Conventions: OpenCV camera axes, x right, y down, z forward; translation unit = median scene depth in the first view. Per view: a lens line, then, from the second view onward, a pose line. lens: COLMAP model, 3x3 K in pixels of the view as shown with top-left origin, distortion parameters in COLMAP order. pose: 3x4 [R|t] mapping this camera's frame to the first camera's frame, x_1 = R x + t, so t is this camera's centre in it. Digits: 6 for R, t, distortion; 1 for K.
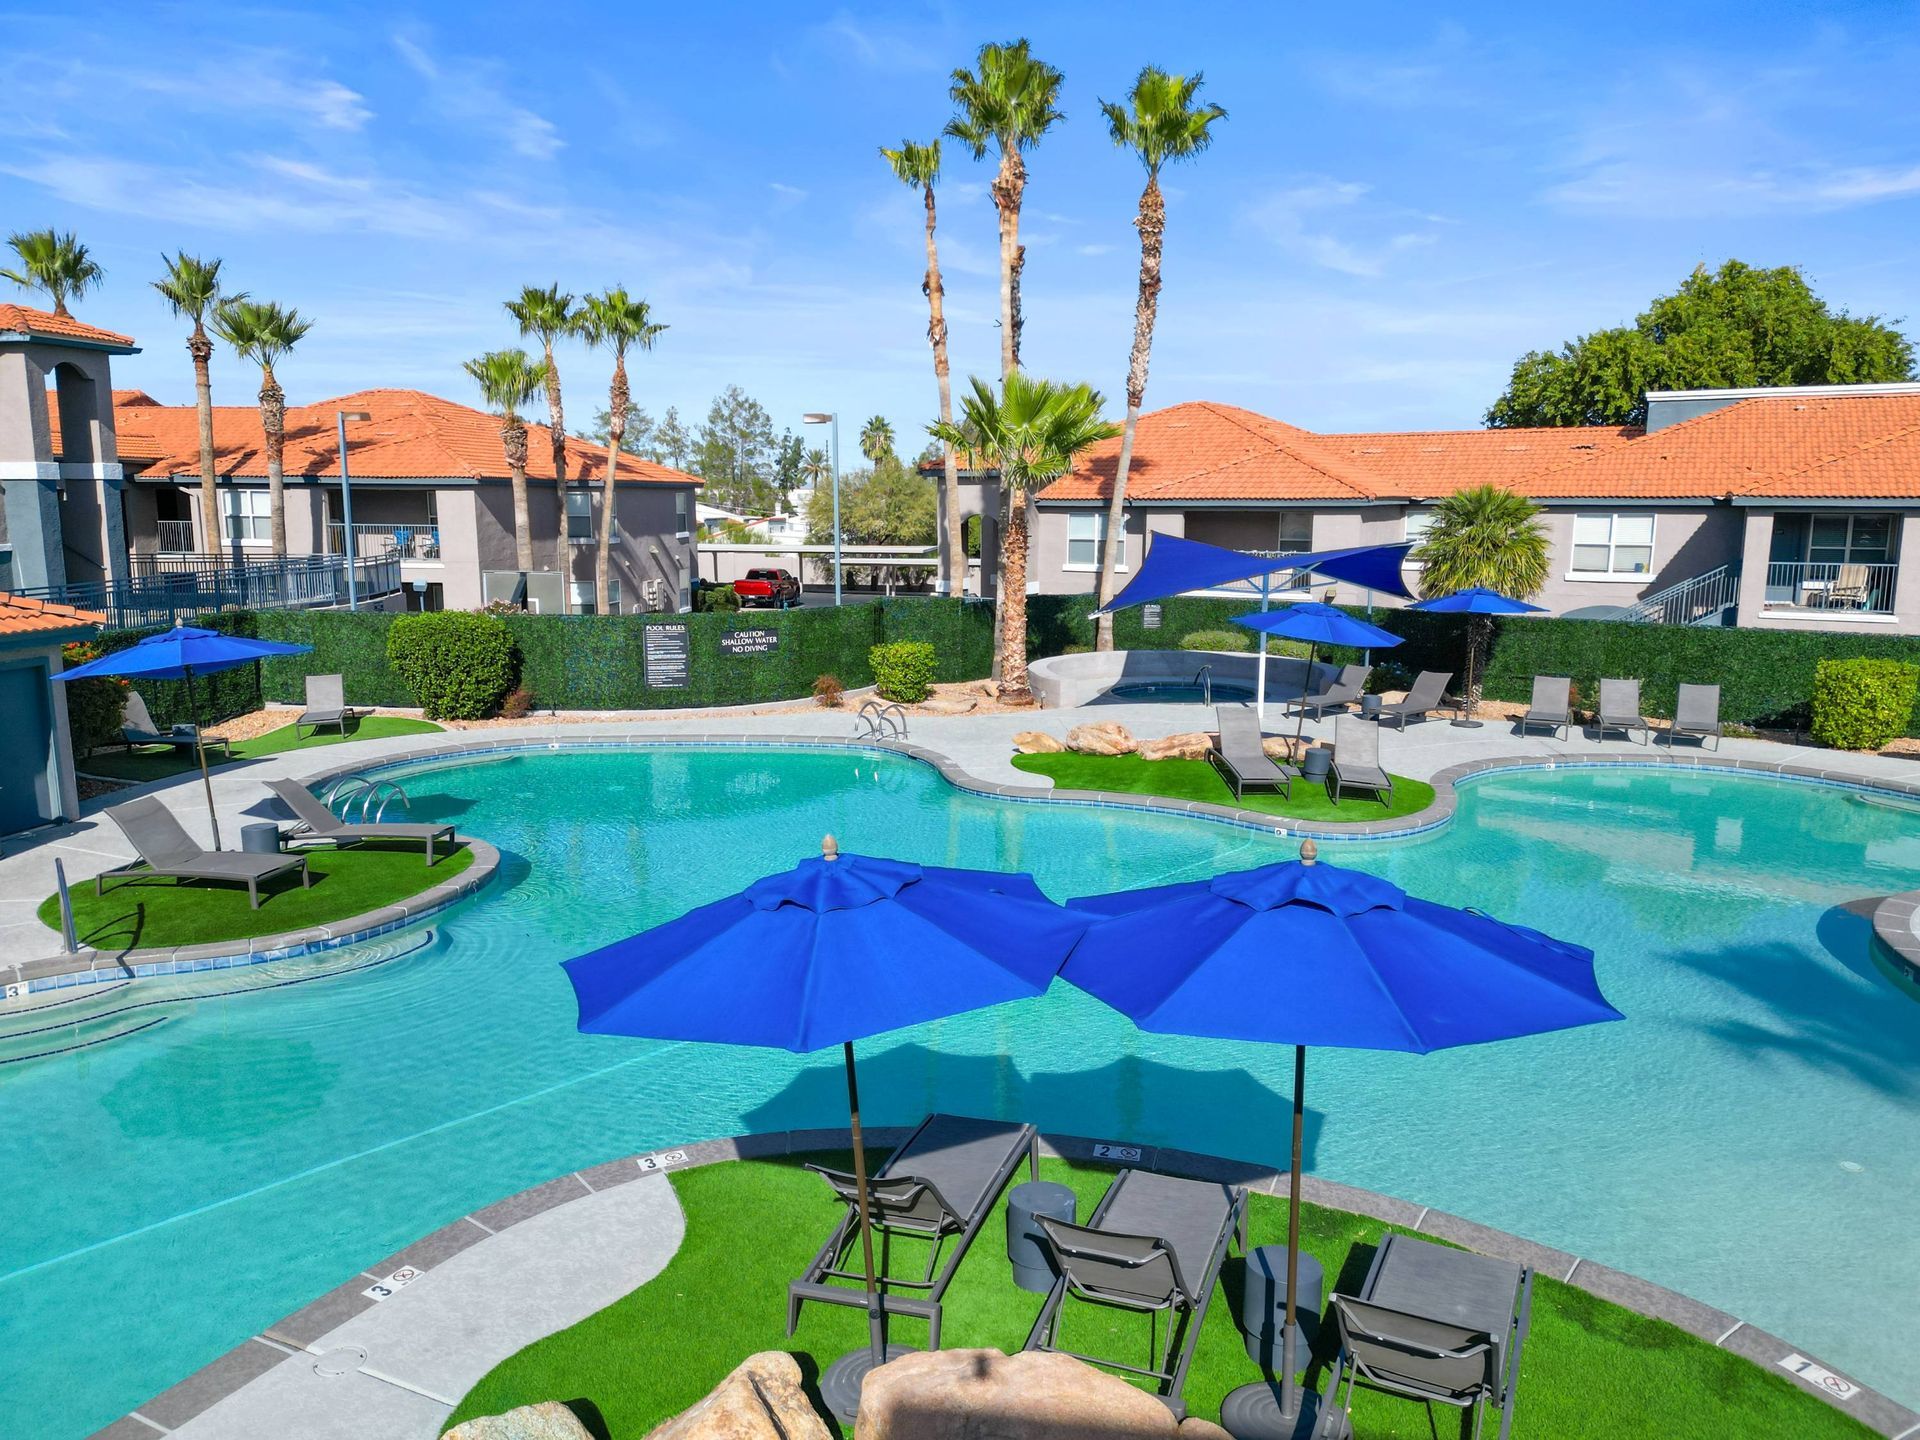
lens RADIAL K [[1332.4, 0, 958.1], [0, 1332.4, 678.5], [0, 0, 1]] dist [0.023851, -0.003651]
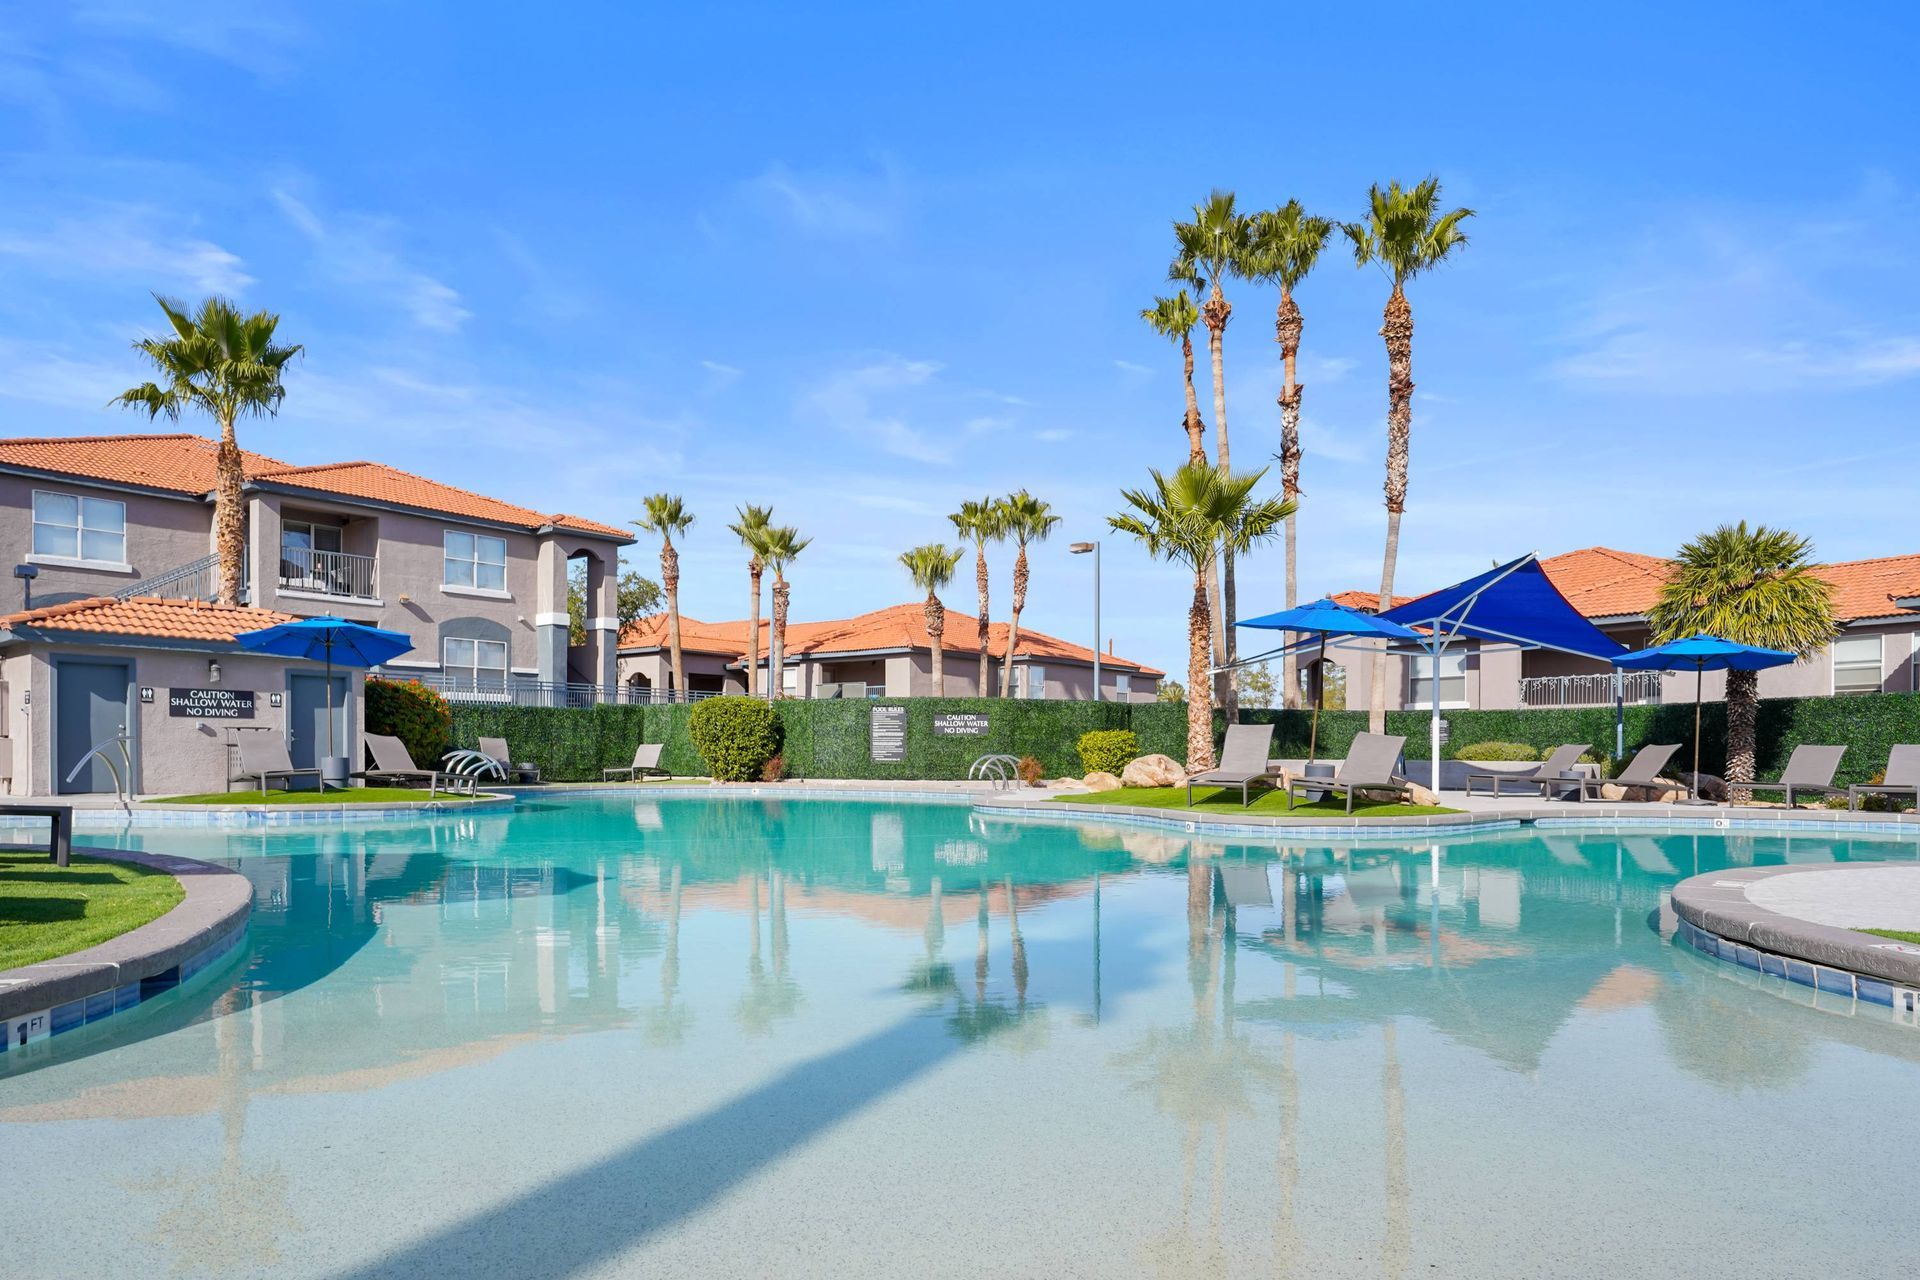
lens RADIAL K [[1117.7, 0, 951.7], [0, 1117.7, 727.5], [0, 0, 1]] dist [-0.006364, 0.000191]
pose [[0.873097, -0.009065, -0.487462, 0.255289], [-0.065017, 0.988732, -0.134840, 0.088495], [0.483191, 0.149422, 0.862670, 0.158318]]
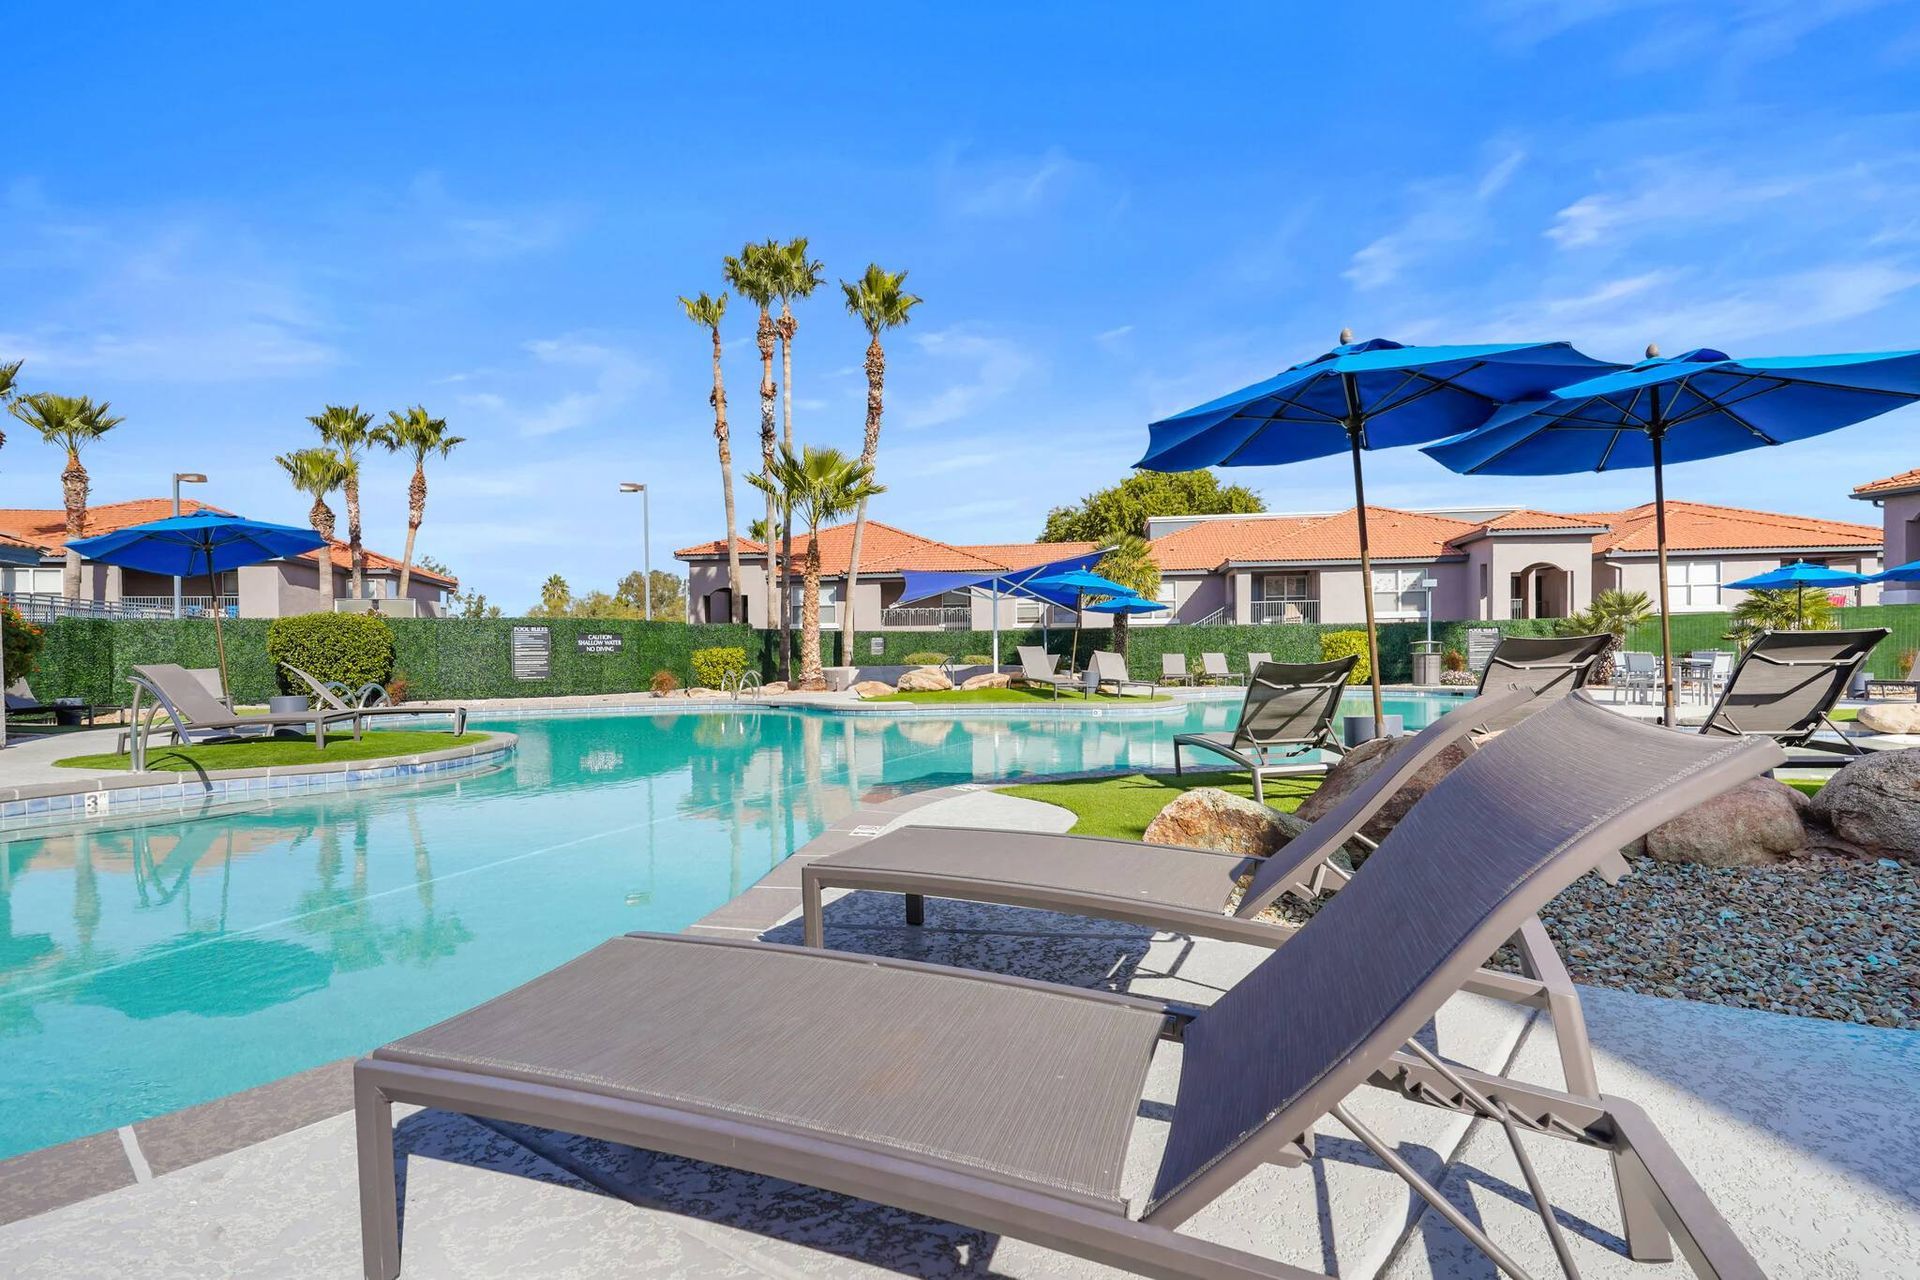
lens RADIAL K [[952.5, 0, 960.0], [0, 952.5, 640.0], [0, 0, 1]] dist [-0.019374, -0.000079]
pose [[0.934560, -0.010076, 0.355664, -0.136283], [0.061043, 0.989319, -0.132372, 0.091082], [-0.350531, 0.145420, 0.925192, 0.061955]]
